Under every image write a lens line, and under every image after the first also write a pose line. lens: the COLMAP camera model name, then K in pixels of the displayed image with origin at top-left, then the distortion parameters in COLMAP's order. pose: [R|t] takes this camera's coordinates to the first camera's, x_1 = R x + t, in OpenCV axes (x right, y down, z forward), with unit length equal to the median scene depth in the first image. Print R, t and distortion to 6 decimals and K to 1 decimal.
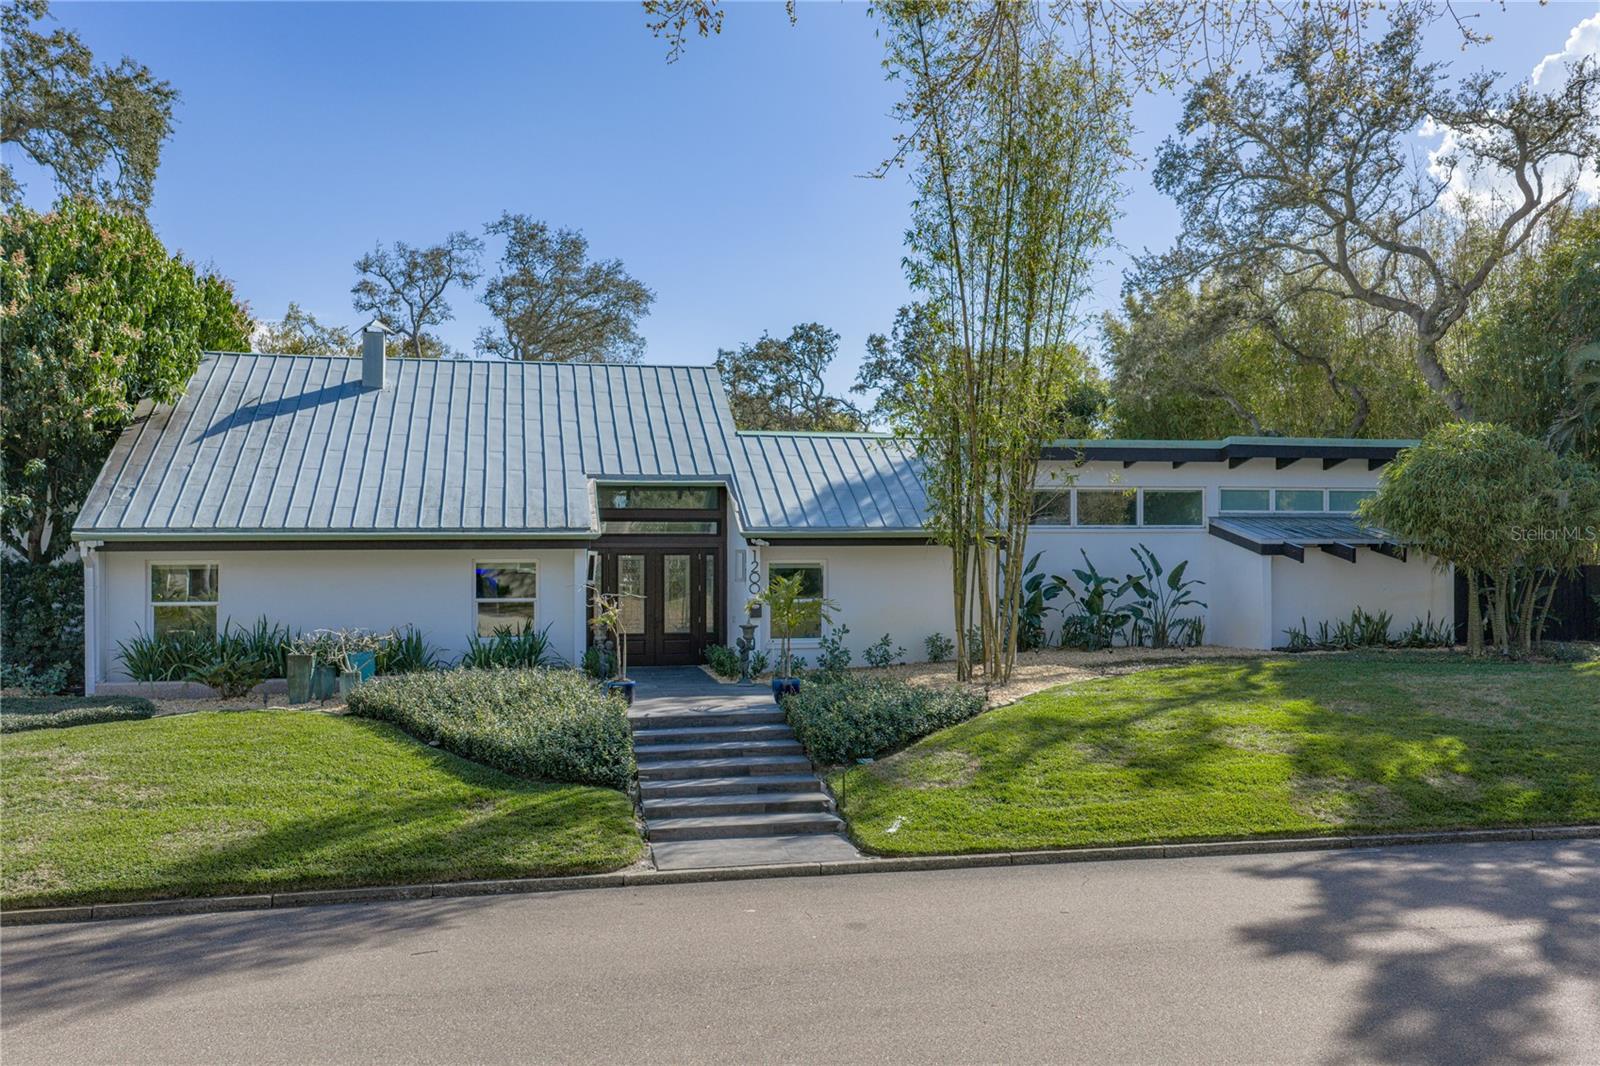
lens RADIAL K [[1348.2, 0, 800.0], [0, 1348.2, 533.0], [0, 0, 1]] dist [0.034108, -0.006325]
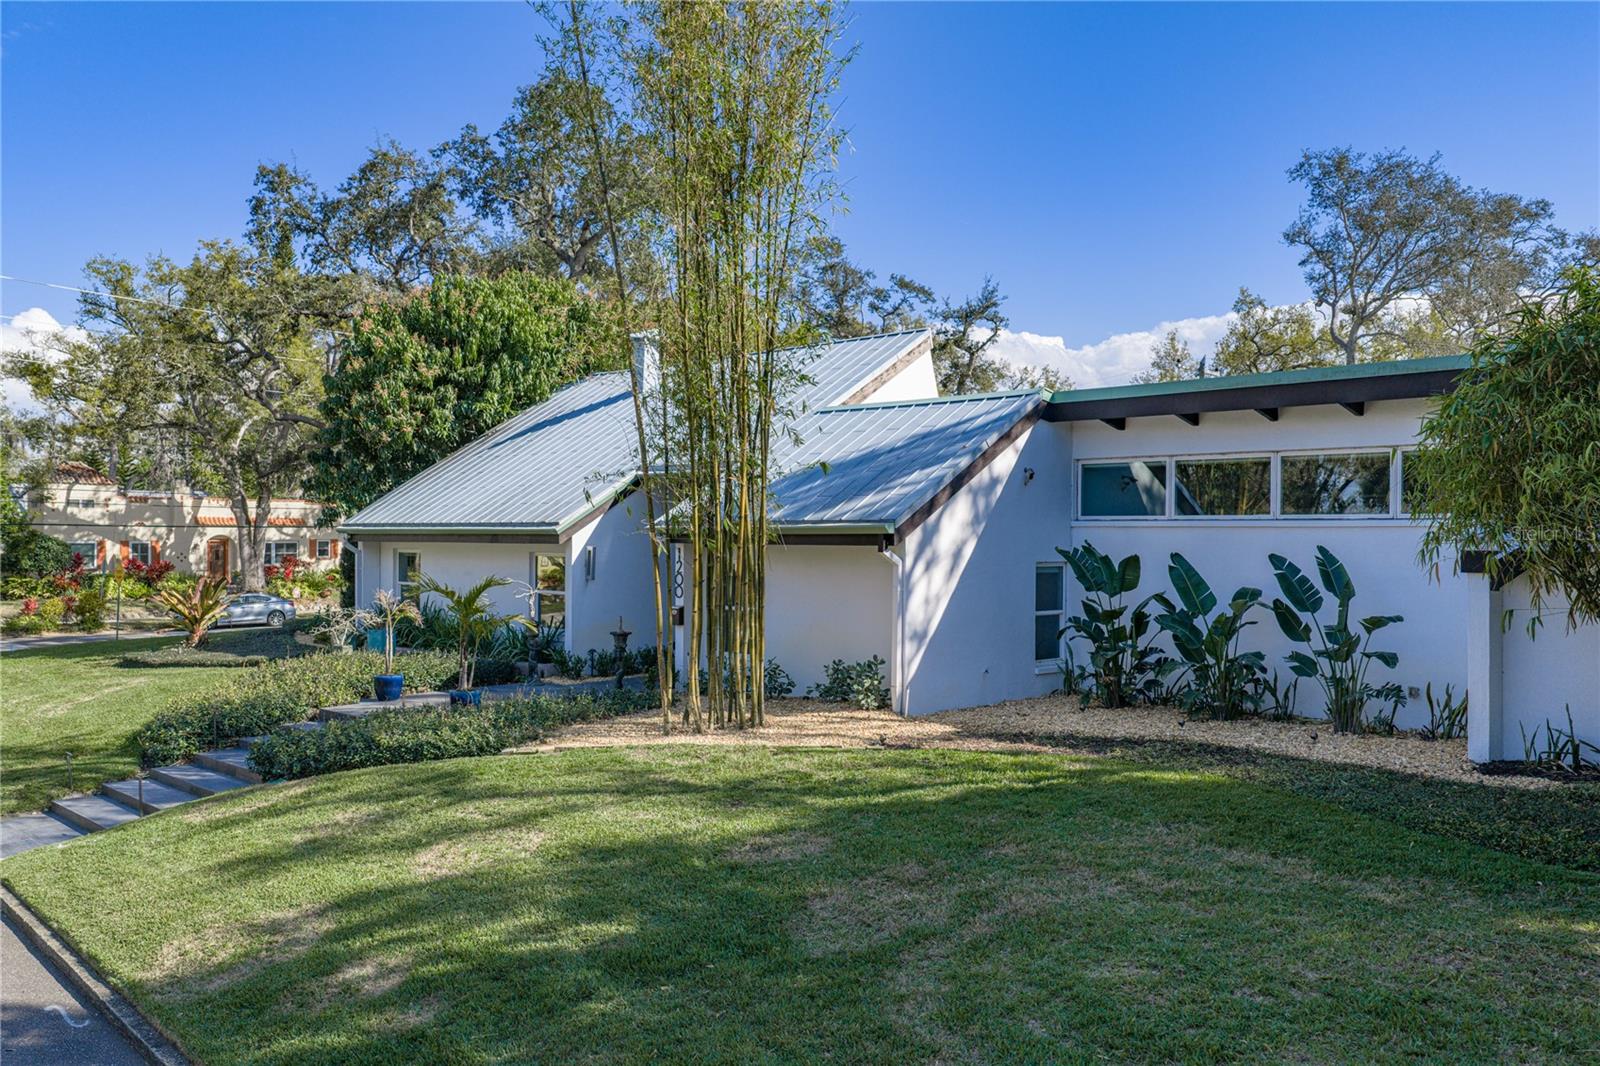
lens RADIAL K [[1348.2, 0, 800.0], [0, 1348.2, 533.0], [0, 0, 1]] dist [0.034108, -0.006325]
pose [[0.543634, 0.005021, -0.839308, 0.740815], [0.001623, 0.999974, 0.007033, -0.003055], [0.839321, -0.005186, 0.543611, 0.573397]]
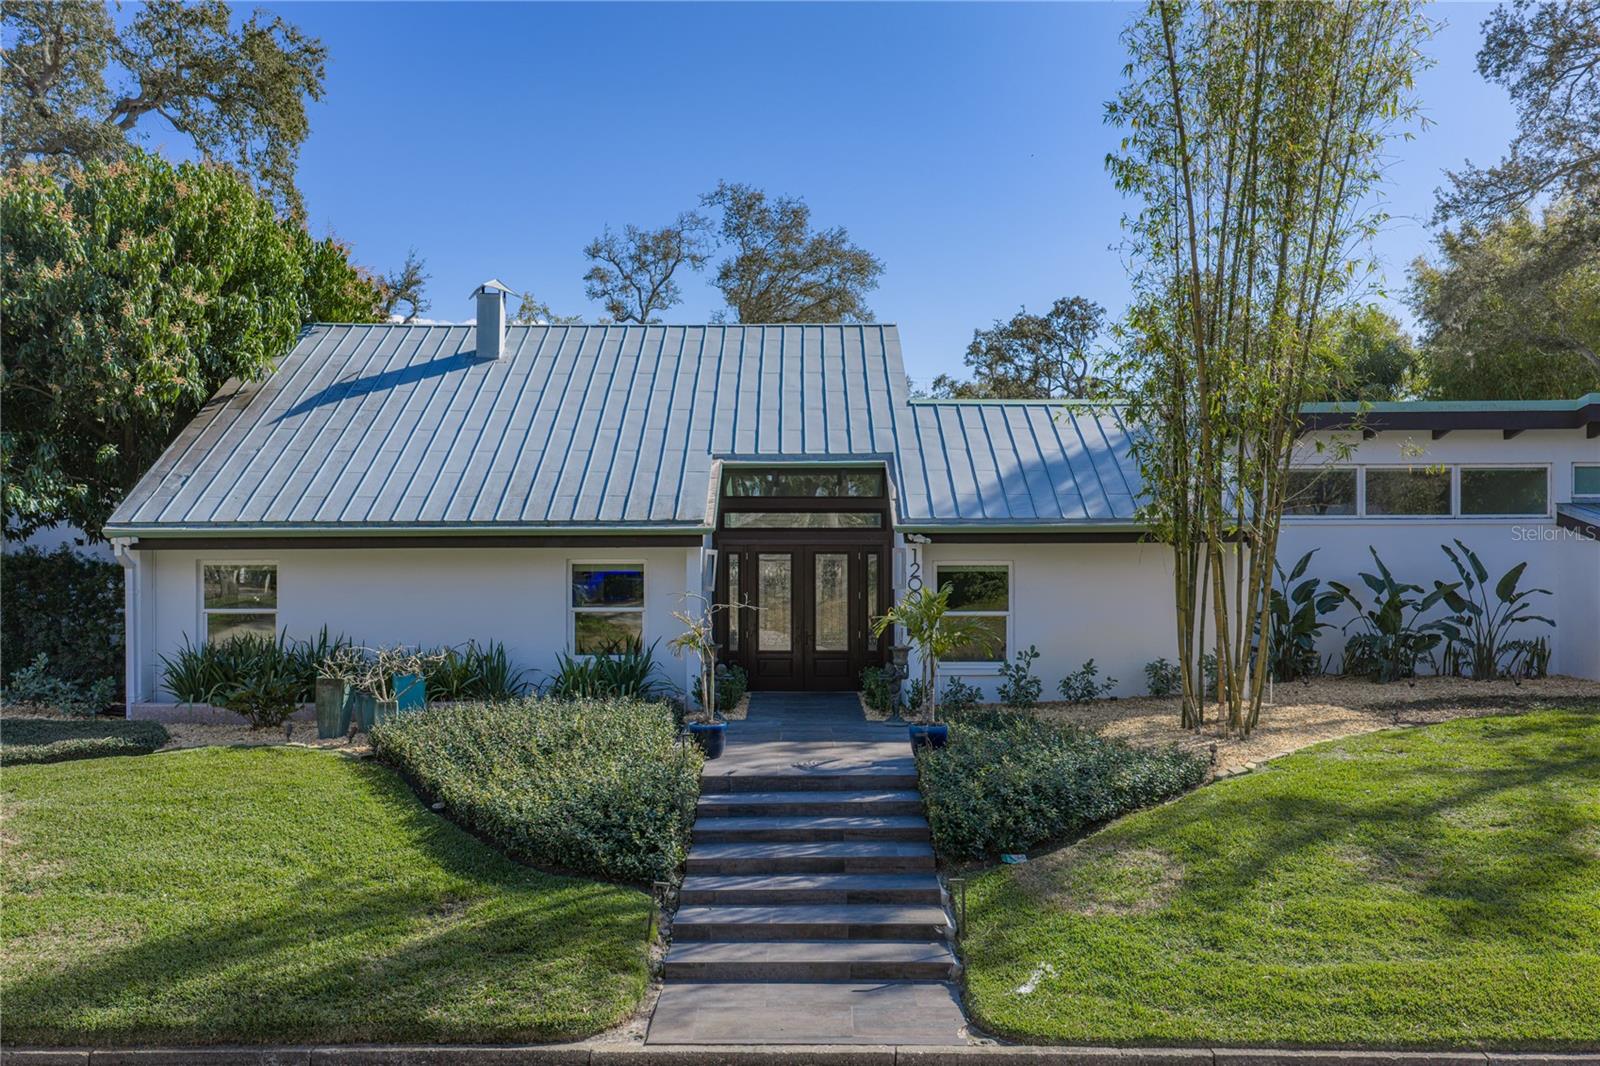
lens RADIAL K [[1348.2, 0, 800.0], [0, 1348.2, 533.0], [0, 0, 1]] dist [0.034108, -0.006325]
pose [[0.978231, -0.001198, -0.207516, 0.062836], [0.002311, 0.999984, 0.005120, -0.000435], [0.207507, -0.005488, 0.978218, 0.225457]]
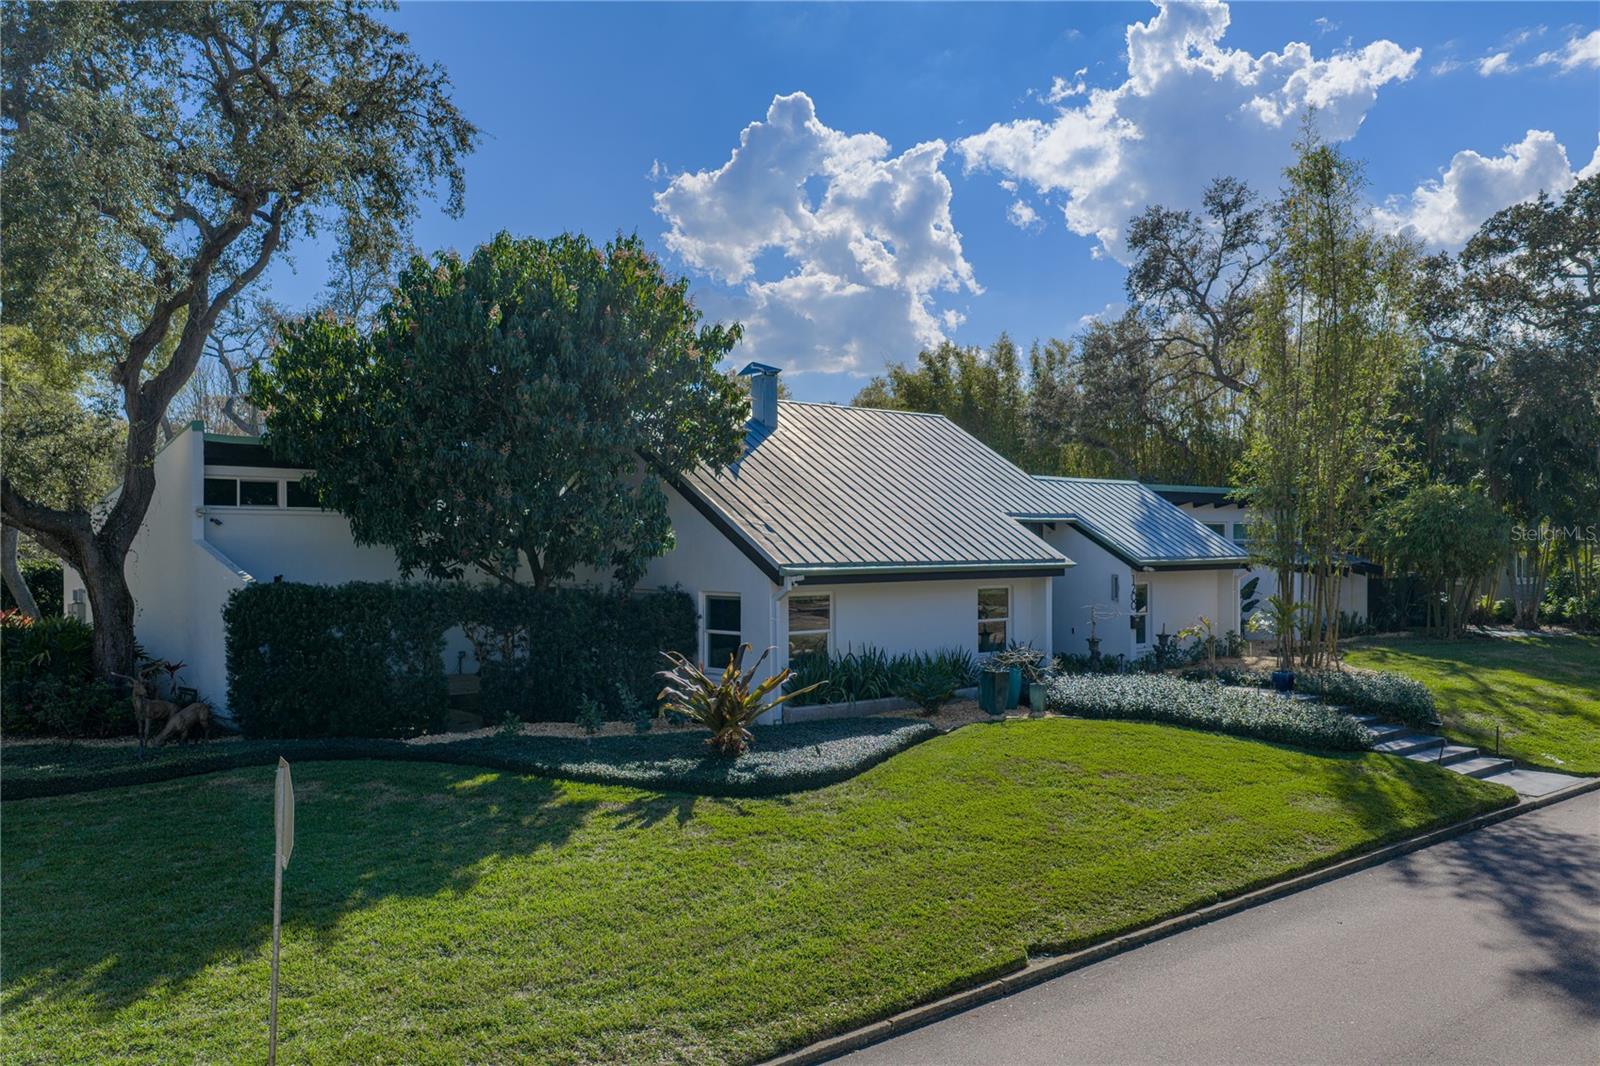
lens RADIAL K [[1348.2, 0, 800.0], [0, 1348.2, 533.0], [0, 0, 1]] dist [0.034108, -0.006325]
pose [[0.856561, 0.001347, 0.516043, -0.944896], [0.004262, 0.999944, -0.009684, -0.015709], [-0.516028, 0.010494, 0.856508, 0.084916]]
